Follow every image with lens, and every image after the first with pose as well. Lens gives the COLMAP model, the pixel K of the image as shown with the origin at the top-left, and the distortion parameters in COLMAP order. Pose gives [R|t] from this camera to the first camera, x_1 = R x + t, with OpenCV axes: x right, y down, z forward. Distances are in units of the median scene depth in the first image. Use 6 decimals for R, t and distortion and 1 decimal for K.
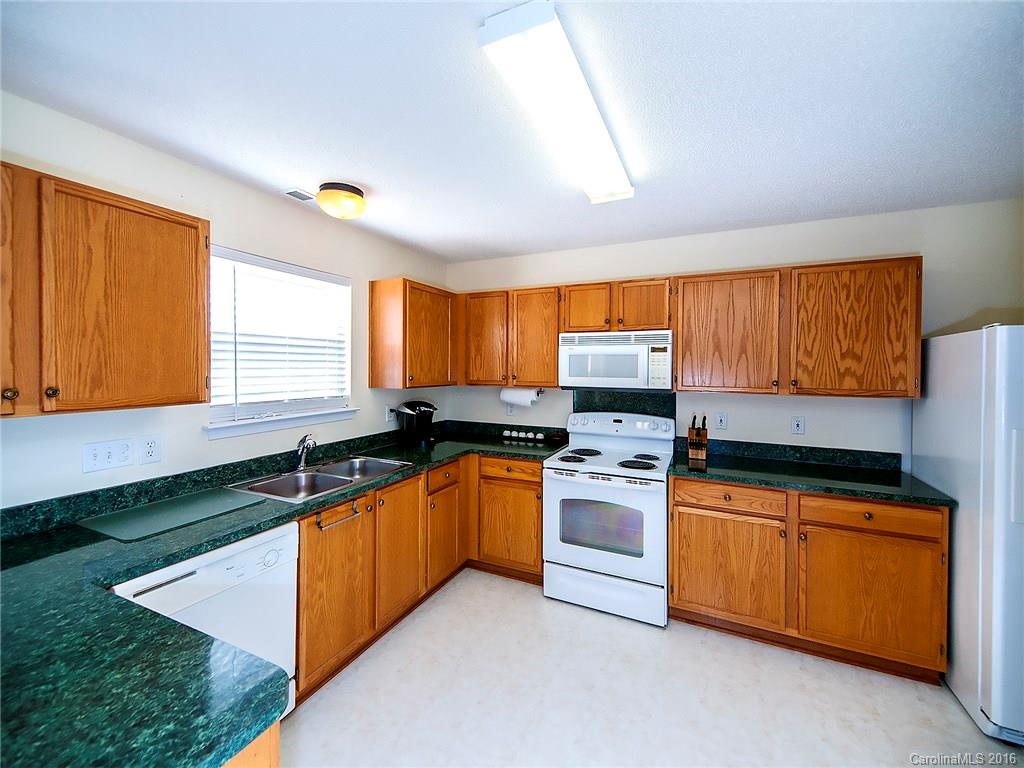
lens RADIAL K [[420.5, 0, 504.8], [0, 420.5, 371.4], [0, 0, 1]] dist [-0.000164, -0.004599]
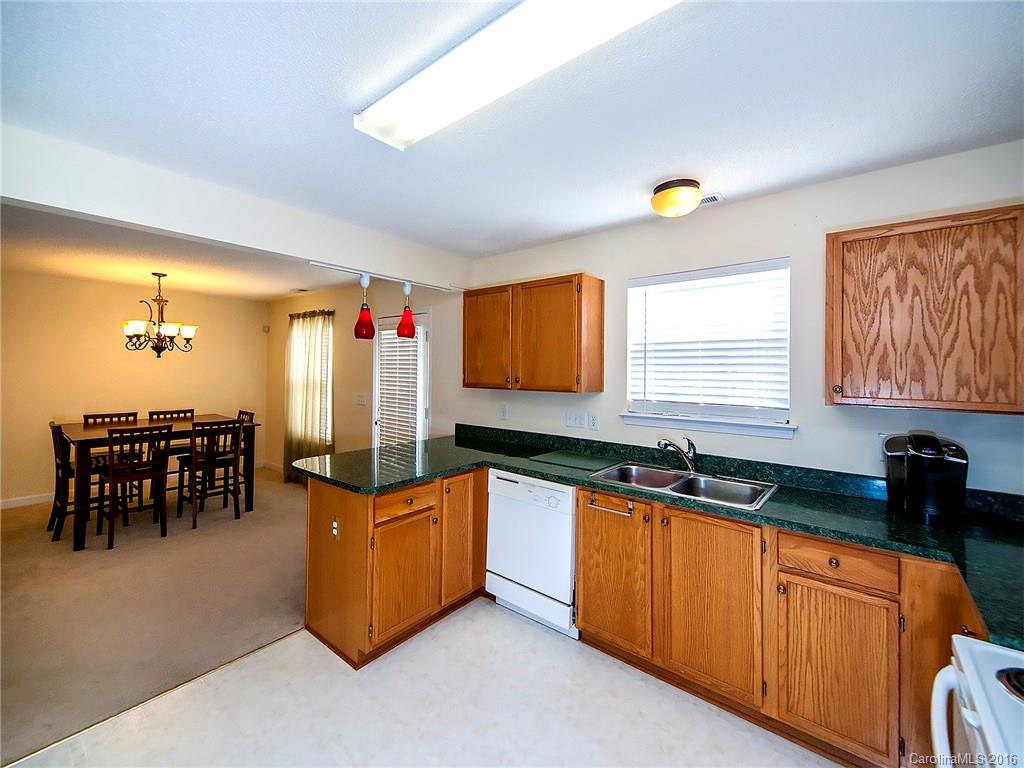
lens RADIAL K [[420.5, 0, 510.0], [0, 420.5, 369.0], [0, 0, 1]] dist [-0.000164, -0.004599]
pose [[-0.264392, -0.005339, -0.964401, 0.535453], [-0.021063, 0.999778, 0.000240, -0.005308], [0.964185, 0.020377, -0.264446, 0.748676]]
